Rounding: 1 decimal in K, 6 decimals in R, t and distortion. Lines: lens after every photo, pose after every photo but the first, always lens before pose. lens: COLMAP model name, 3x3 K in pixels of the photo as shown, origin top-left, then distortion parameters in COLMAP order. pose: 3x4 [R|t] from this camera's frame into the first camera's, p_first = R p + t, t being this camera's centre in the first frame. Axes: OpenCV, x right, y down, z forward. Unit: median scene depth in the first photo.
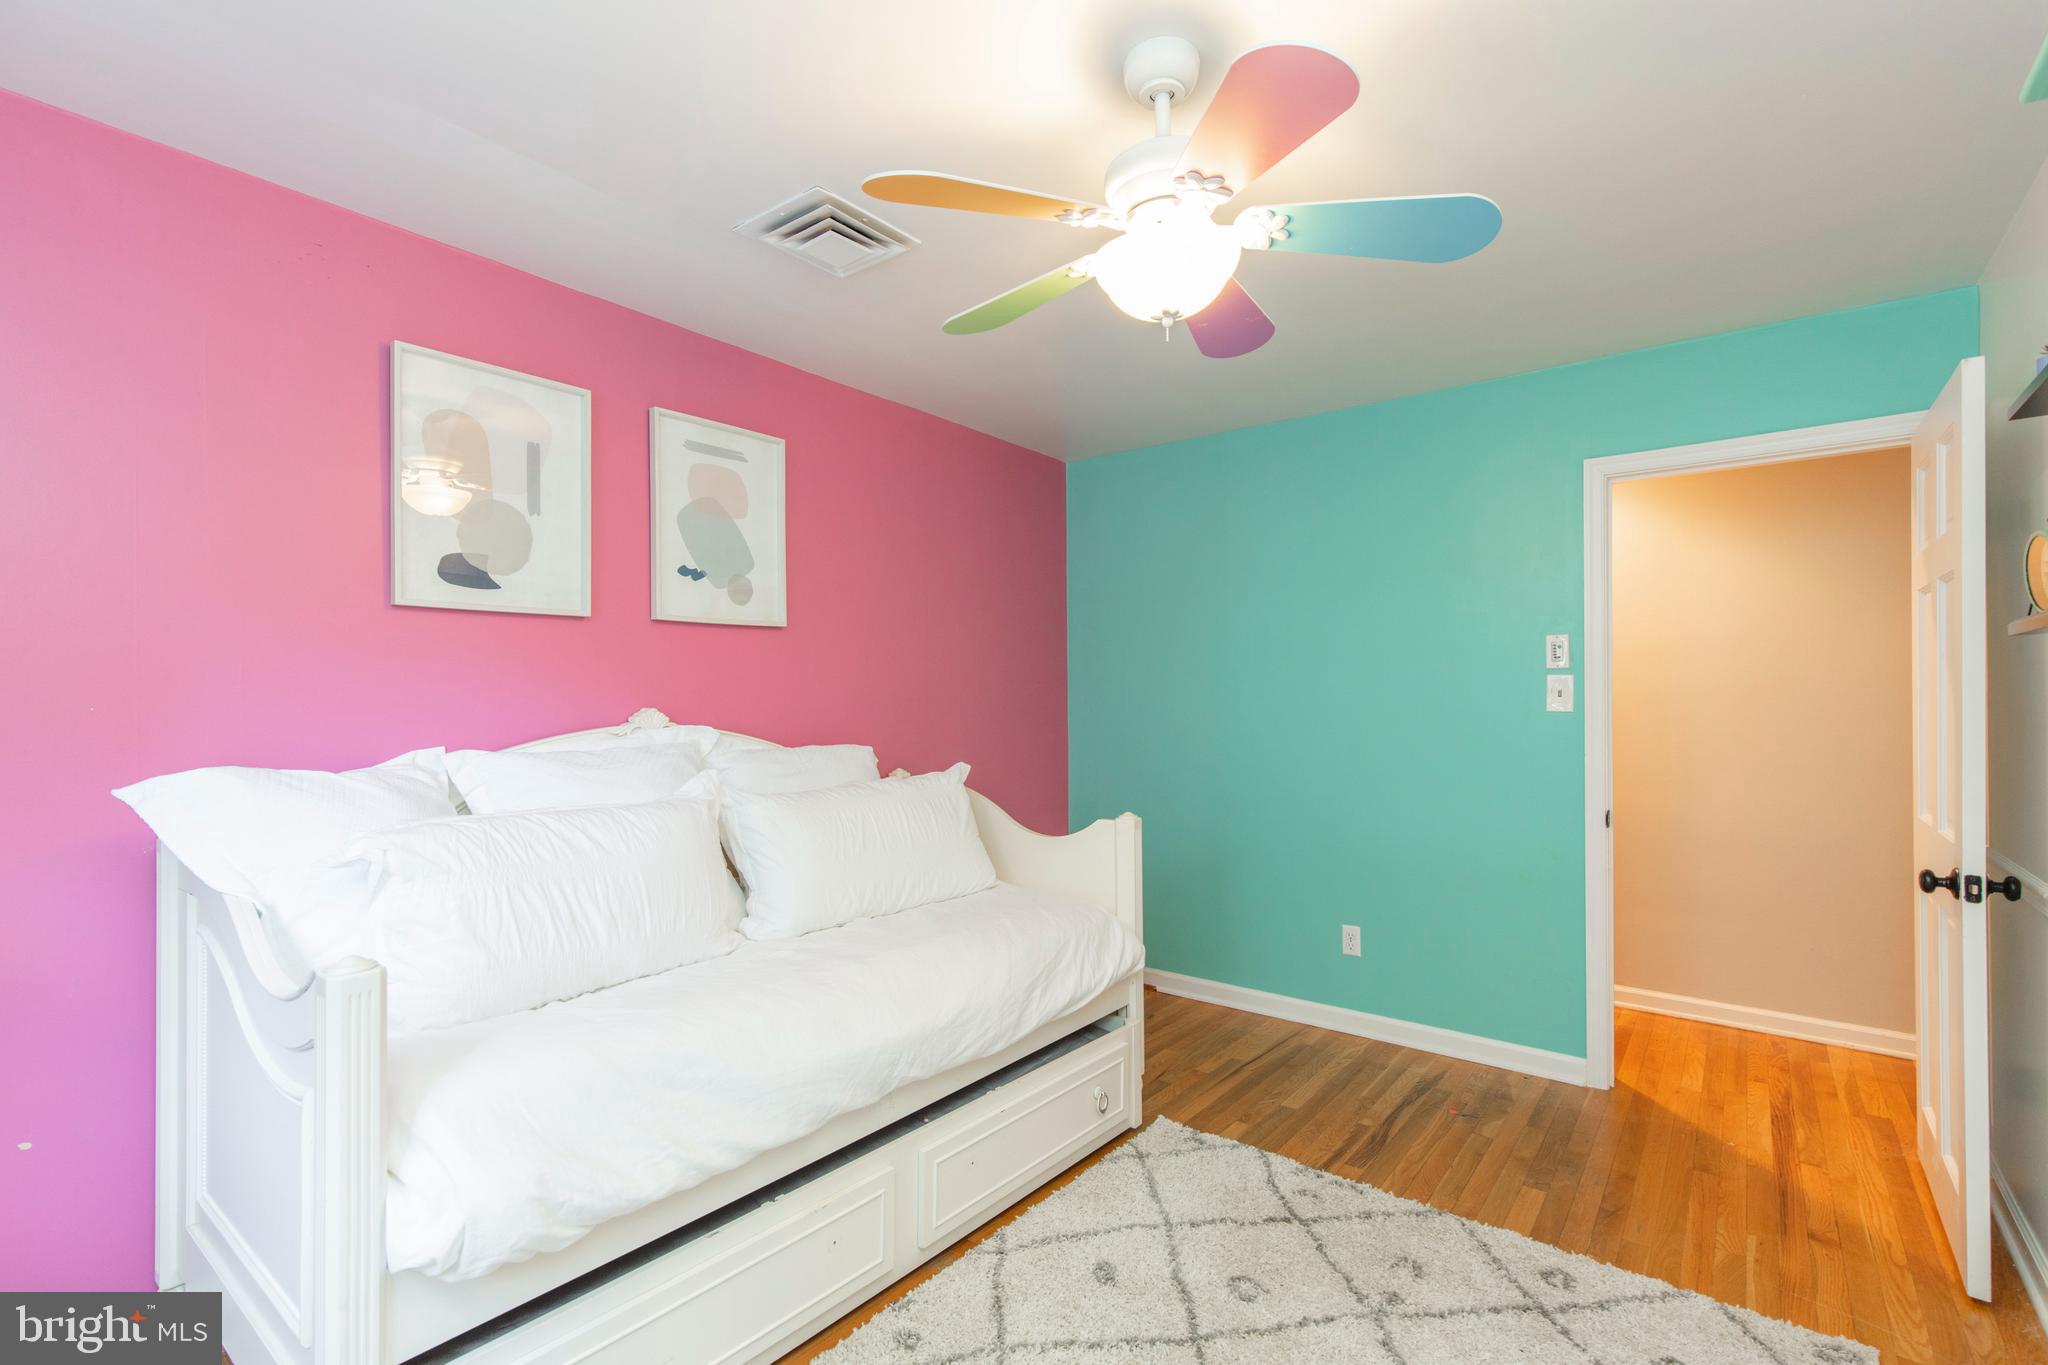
lens RADIAL K [[927.8, 0, 1007.1], [0, 927.8, 690.1], [0, 0, 1]] dist [0.012115, -0.000131]
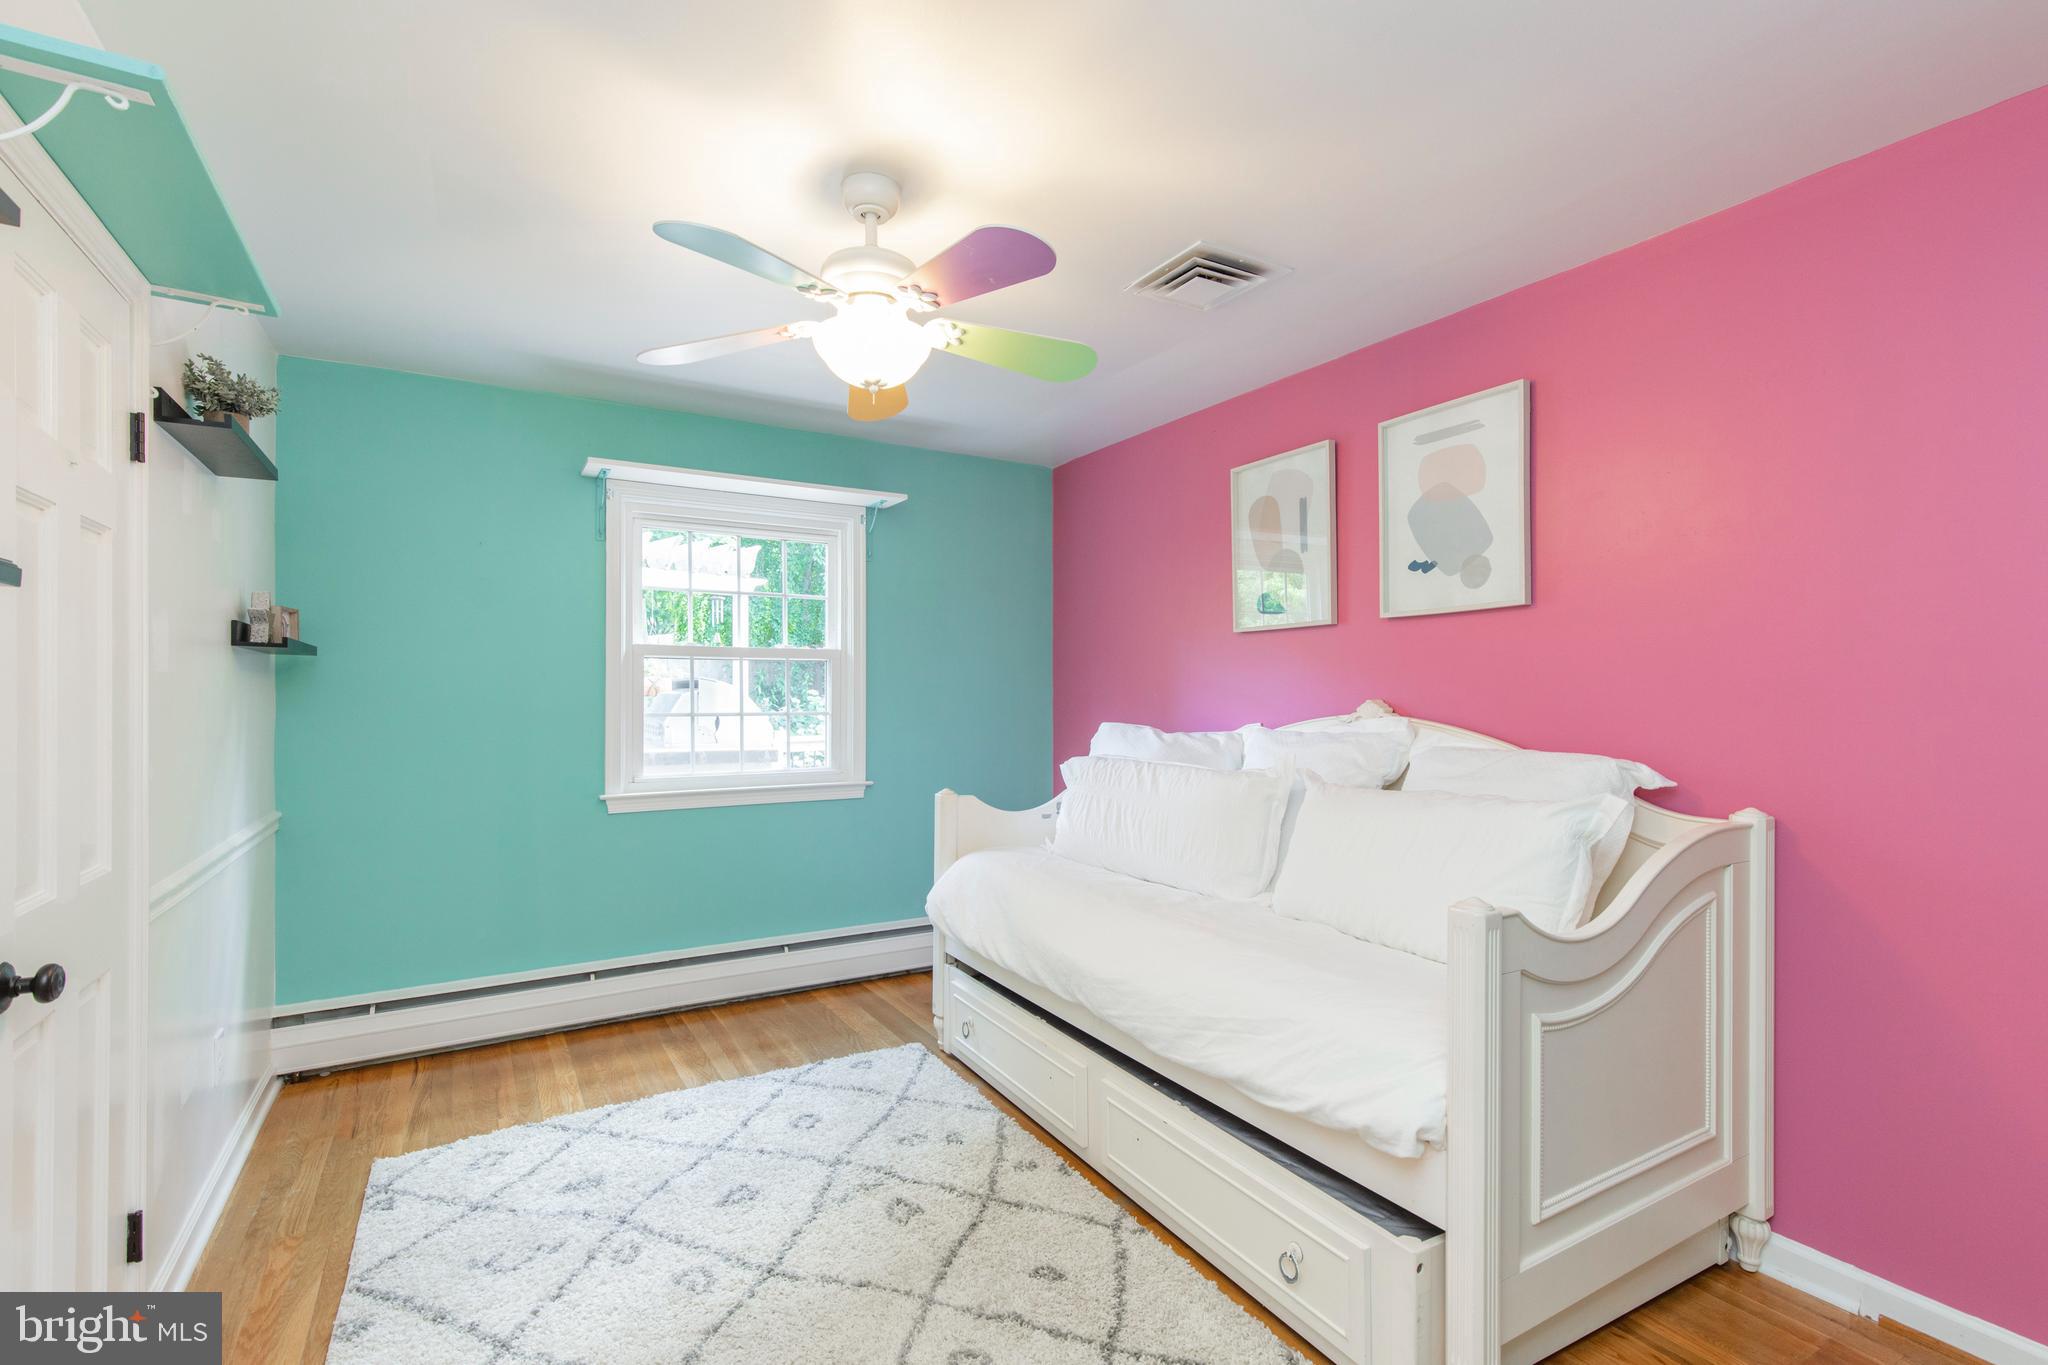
lens RADIAL K [[941.7, 0, 1035.3], [0, 941.7, 684.7], [0, 0, 1]] dist [0.009035, -0.000512]
pose [[-0.344495, -0.005515, -0.938772, 0.767638], [0.004028, 0.999965, -0.007353, 0.007278], [0.938779, -0.006315, -0.344461, 0.973819]]
